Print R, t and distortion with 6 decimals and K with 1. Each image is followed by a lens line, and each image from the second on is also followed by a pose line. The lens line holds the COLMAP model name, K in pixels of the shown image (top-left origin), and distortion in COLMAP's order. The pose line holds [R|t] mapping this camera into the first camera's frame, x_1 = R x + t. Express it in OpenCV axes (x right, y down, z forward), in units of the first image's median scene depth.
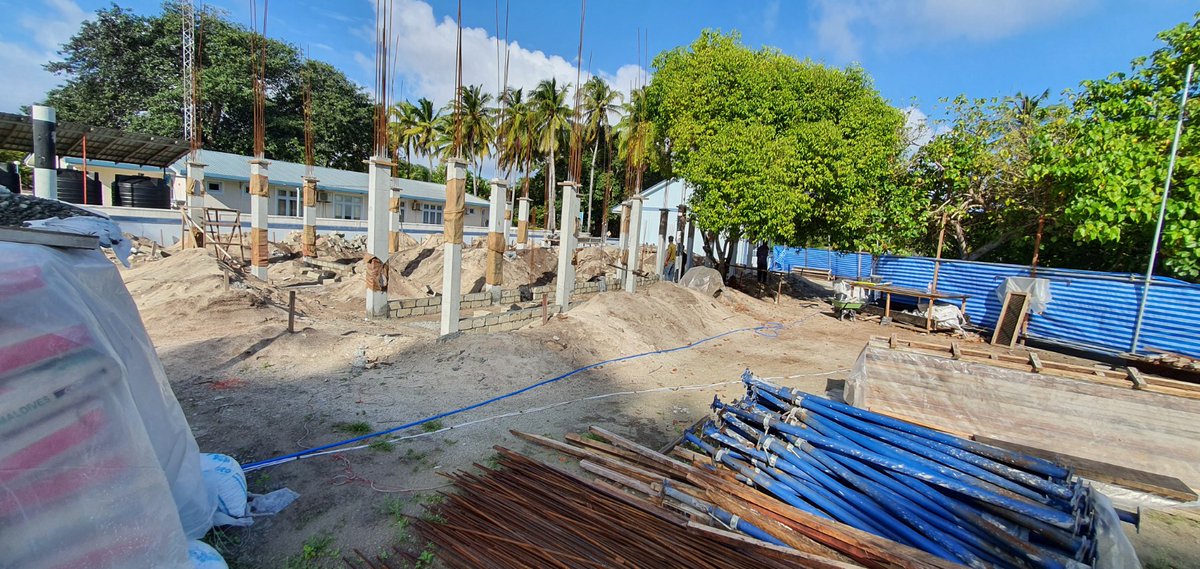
lens RADIAL K [[501.7, 0, 600.0], [0, 501.7, 284.5], [0, 0, 1]] dist [-0.001545, -0.000166]
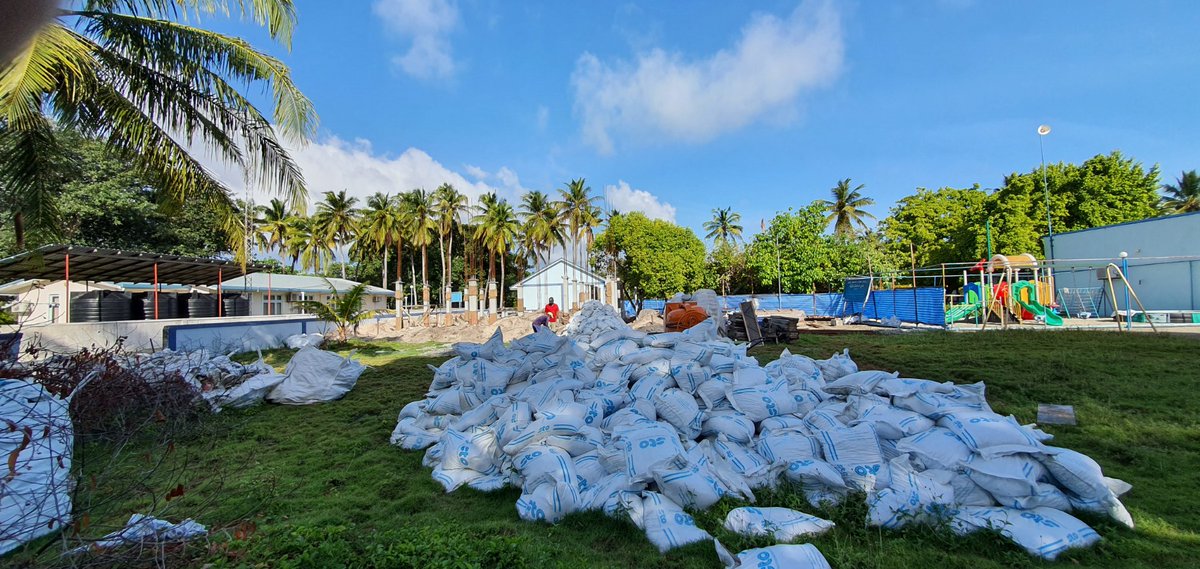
lens RADIAL K [[501.7, 0, 600.0], [0, 501.7, 284.5], [0, 0, 1]] dist [-0.001545, -0.000166]
pose [[0.879140, -0.081698, 0.469509, -1.165393], [0.141463, 0.985528, -0.093397, 0.049059], [-0.455084, 0.148527, 0.877974, -1.072697]]
